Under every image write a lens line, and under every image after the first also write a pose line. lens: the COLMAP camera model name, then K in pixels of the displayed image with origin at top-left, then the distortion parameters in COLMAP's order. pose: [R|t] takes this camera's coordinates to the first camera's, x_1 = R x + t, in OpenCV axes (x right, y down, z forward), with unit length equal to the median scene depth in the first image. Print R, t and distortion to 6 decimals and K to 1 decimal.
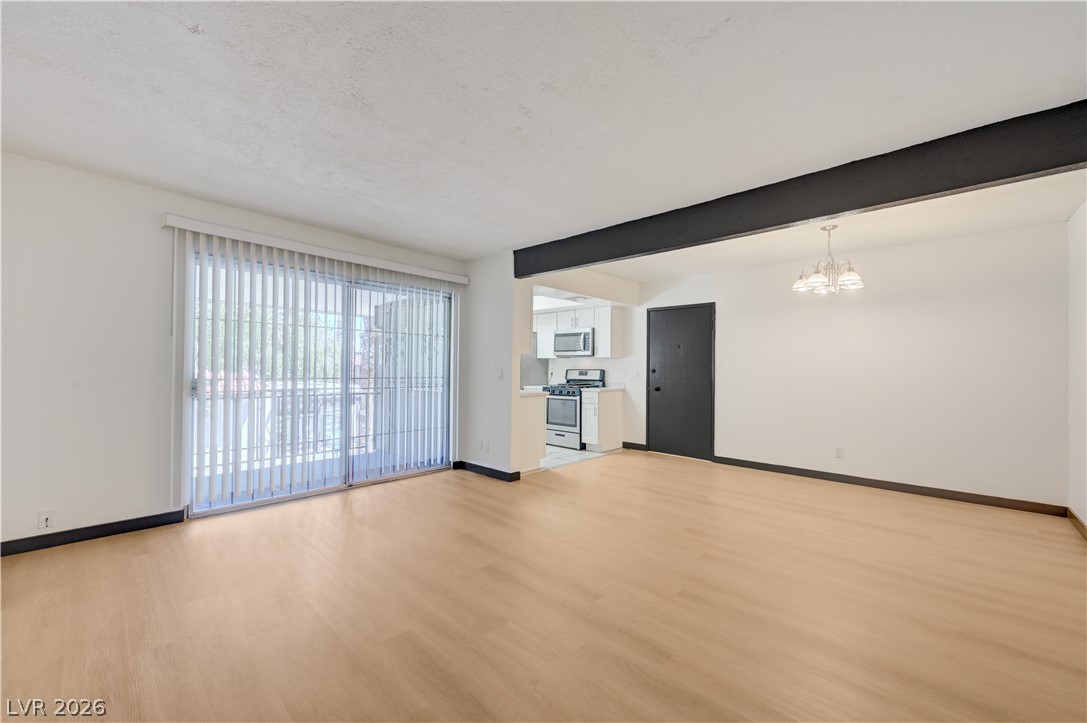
lens RADIAL K [[428.2, 0, 546.7], [0, 428.2, 365.5], [0, 0, 1]] dist [0.000626, -0.000069]
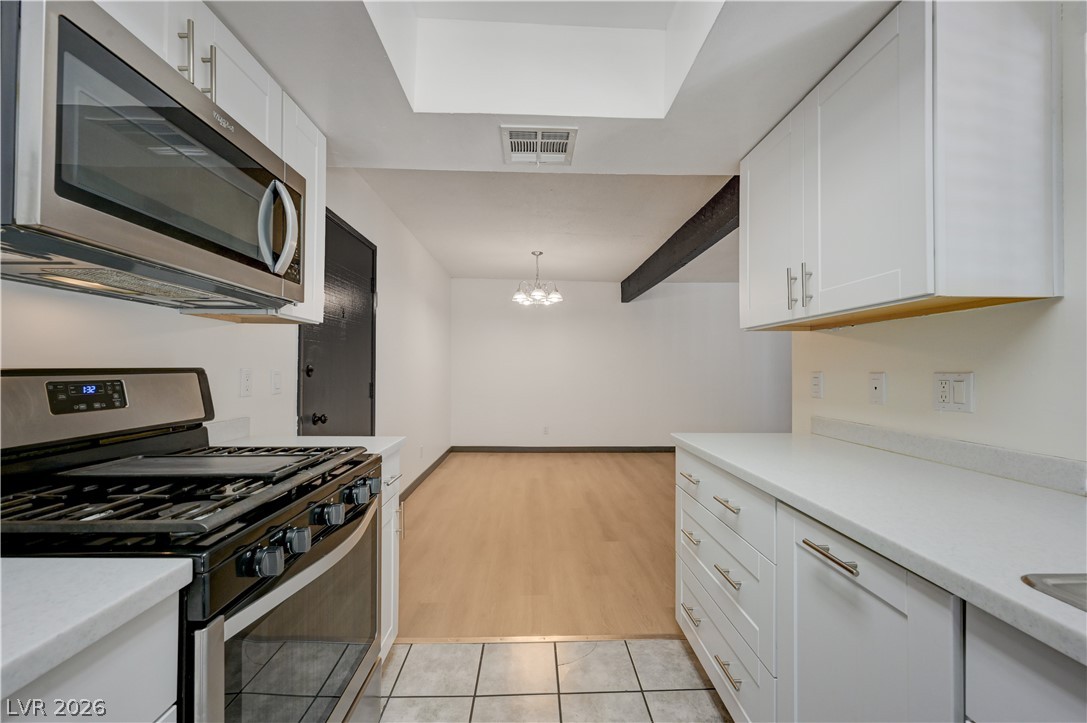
lens RADIAL K [[428.2, 0, 546.7], [0, 428.2, 365.5], [0, 0, 1]] dist [0.000626, -0.000069]
pose [[-0.704597, -0.009996, 0.709537, -0.135665], [-0.018597, 0.999817, -0.004382, 0.005826], [-0.709364, -0.016284, -0.704654, 1.025700]]
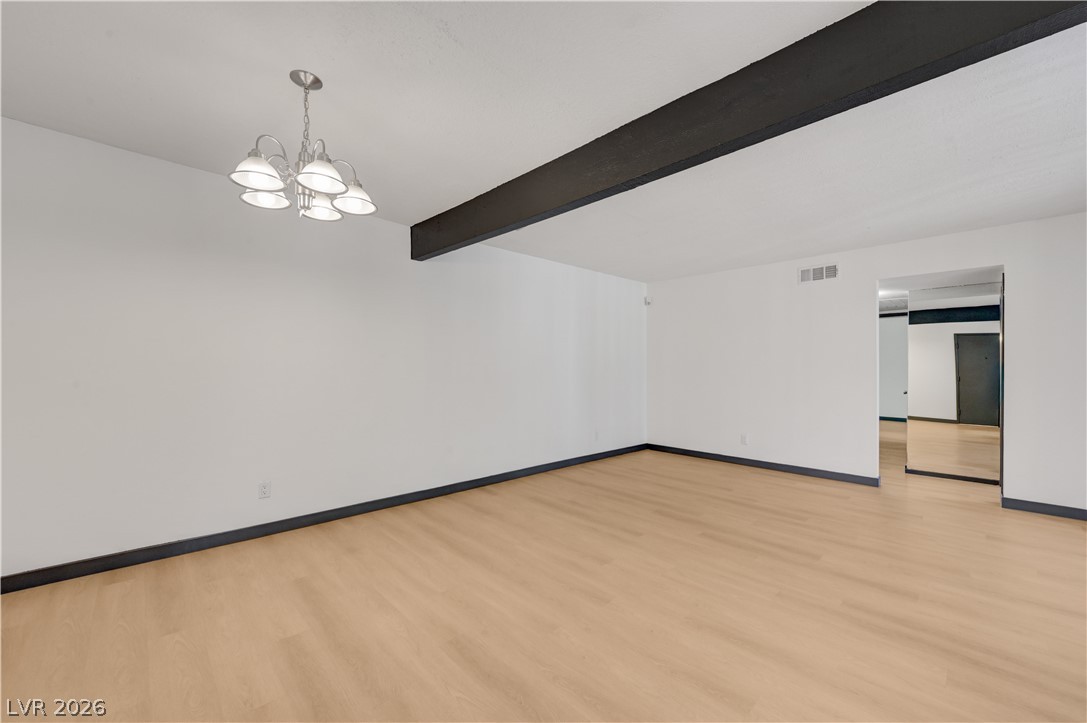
lens RADIAL K [[422.3, 0, 543.3], [0, 422.3, 364.7], [0, 0, 1]] dist [-0.001249, -0.000150]
pose [[-0.998778, -0.021269, 0.044613, 0.190364], [-0.022002, 0.999630, -0.016008, 0.008734], [-0.044256, -0.016970, -0.998876, 0.822030]]
